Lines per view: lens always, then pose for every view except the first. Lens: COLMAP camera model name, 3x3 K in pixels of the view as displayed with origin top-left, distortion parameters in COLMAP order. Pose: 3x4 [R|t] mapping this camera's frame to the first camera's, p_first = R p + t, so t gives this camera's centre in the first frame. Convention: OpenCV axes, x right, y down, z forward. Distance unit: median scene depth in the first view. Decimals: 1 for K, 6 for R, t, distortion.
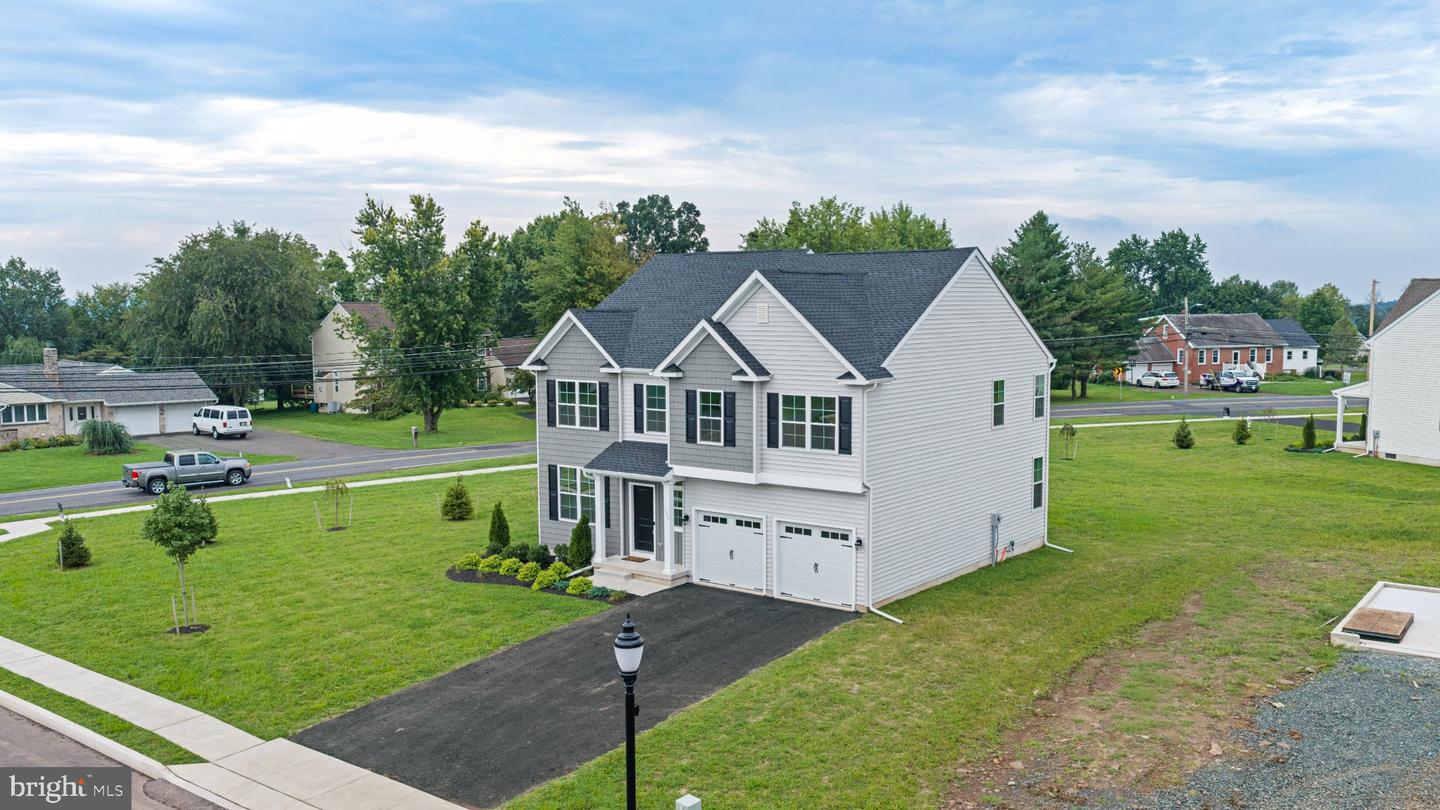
lens RADIAL K [[1191.4, 0, 720.0], [0, 1191.4, 405.0], [0, 0, 1]] dist [0.027770, -0.071970]
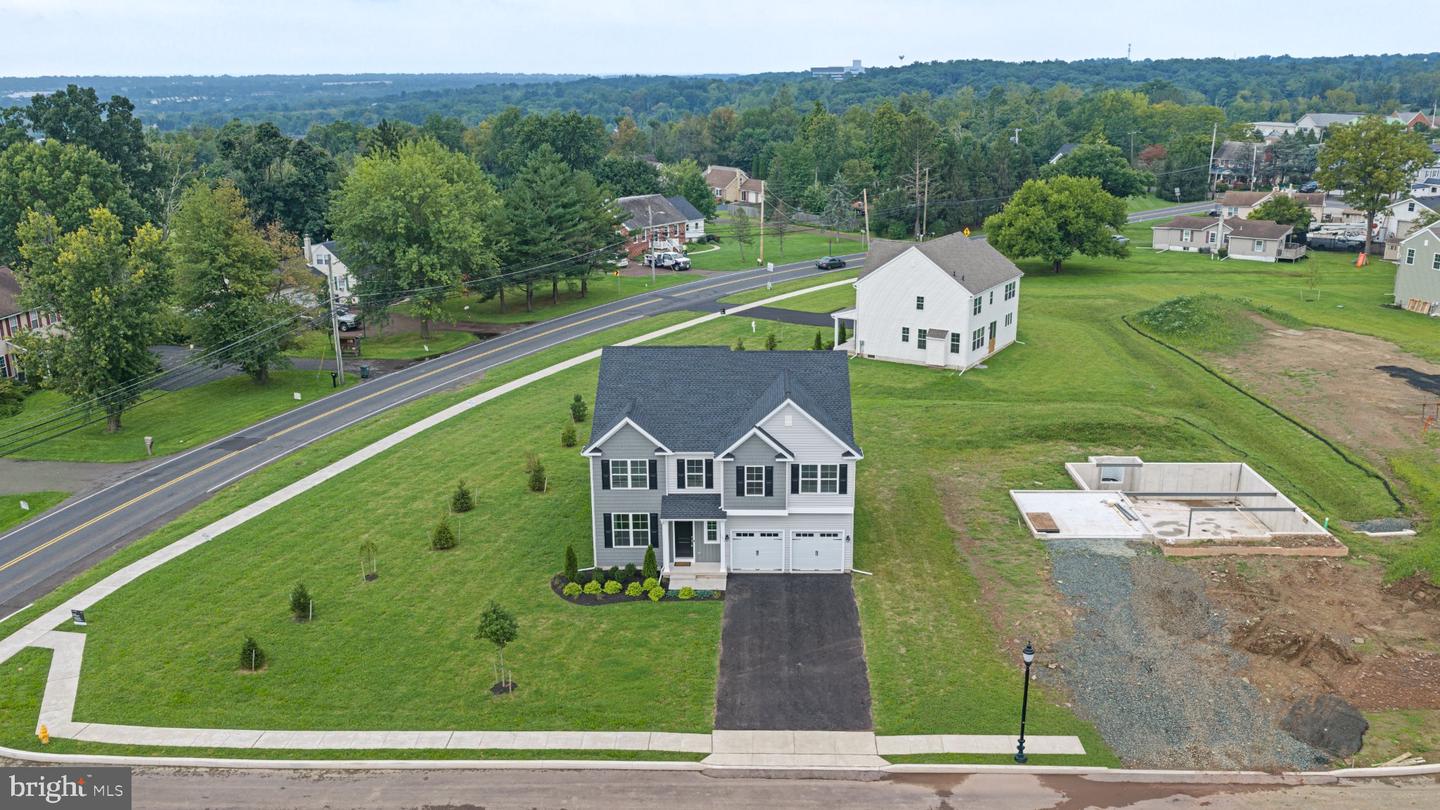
lens RADIAL K [[1191.4, 0, 720.0], [0, 1191.4, 405.0], [0, 0, 1]] dist [0.027770, -0.071970]
pose [[0.812104, -0.160861, 0.560902, -0.980901], [0.055135, 0.978104, 0.200682, -0.437809], [-0.580902, -0.132049, 0.803191, -0.320462]]
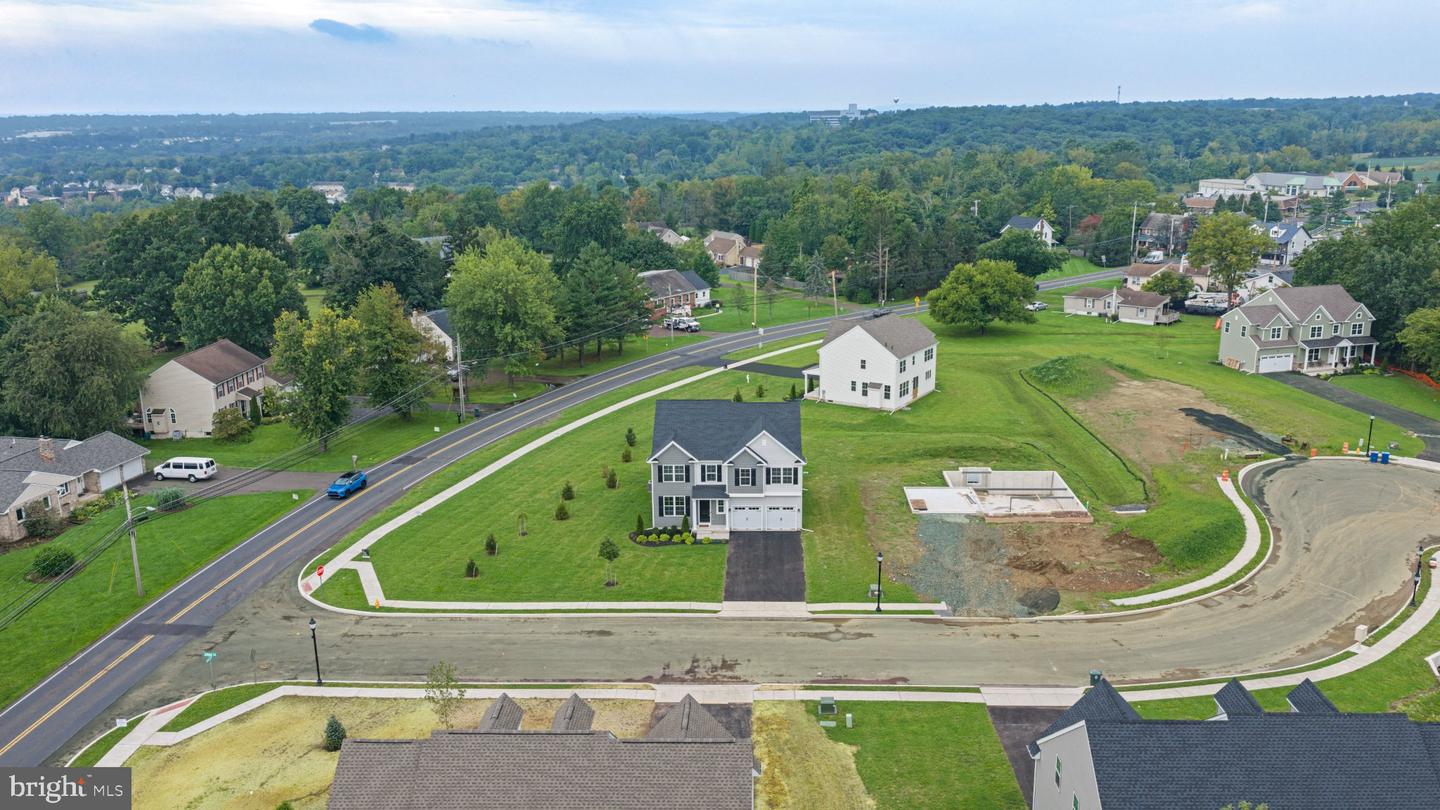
lens RADIAL K [[1191.4, 0, 720.0], [0, 1191.4, 405.0], [0, 0, 1]] dist [0.027770, -0.071970]
pose [[0.812000, -0.145354, 0.565269, -1.723929], [0.055622, 0.983357, 0.172963, -0.688001], [-0.581001, -0.109004, 0.806570, -1.358577]]
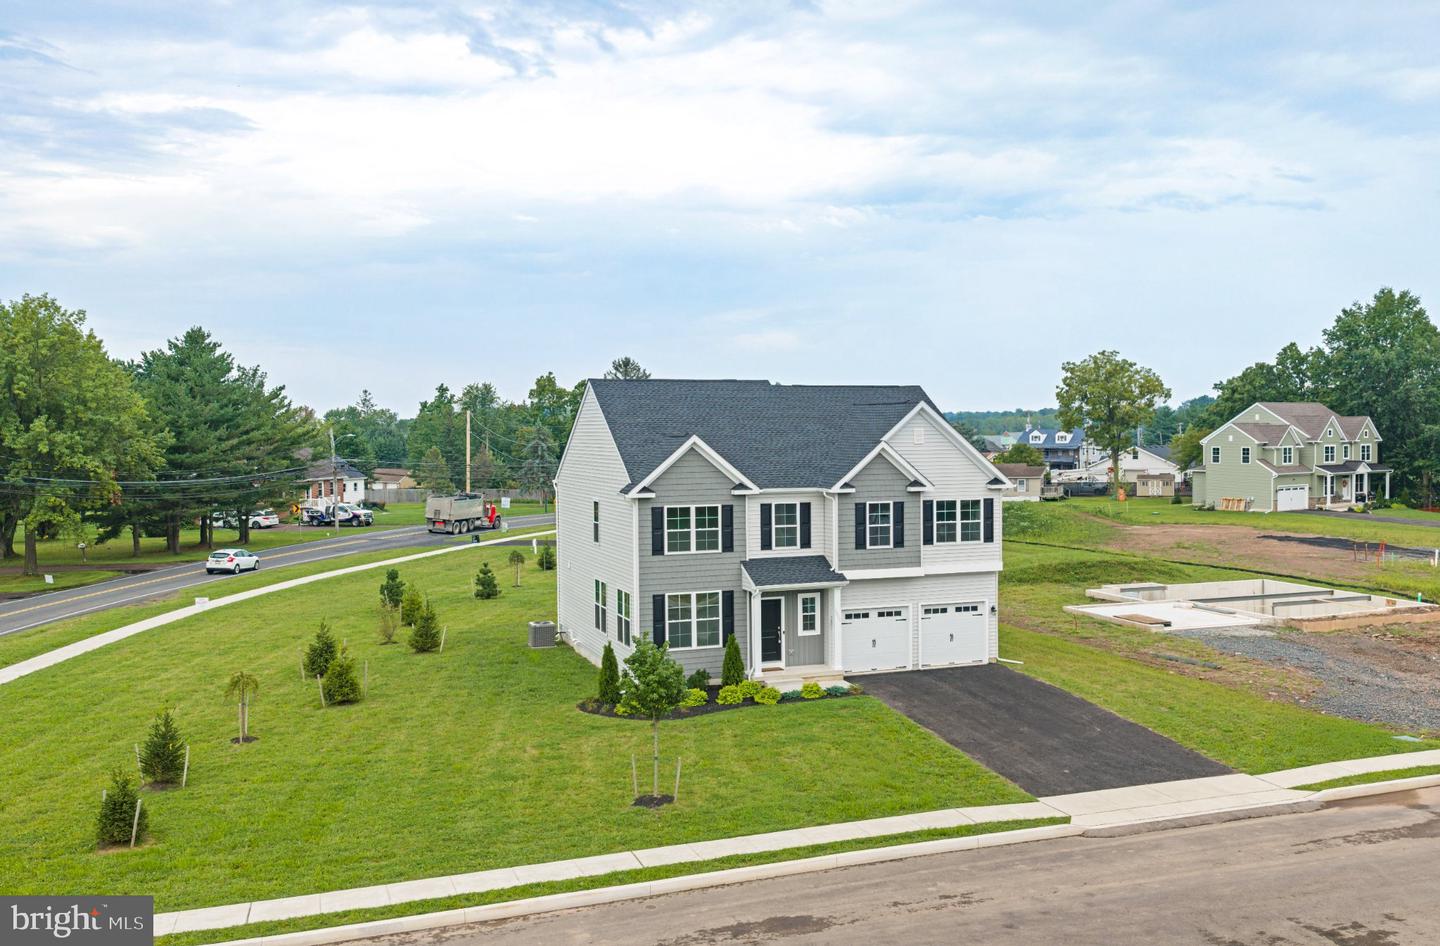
lens RADIAL K [[1396.3, 0, 839.9], [0, 1396.3, 469.8], [0, 0, 1]] dist [0.010371, 0.002391]
pose [[0.496390, -0.024667, 0.867749, -1.213900], [0.078383, 0.996787, -0.016504, -0.023861], [-0.864554, 0.076209, 0.496728, 0.346705]]
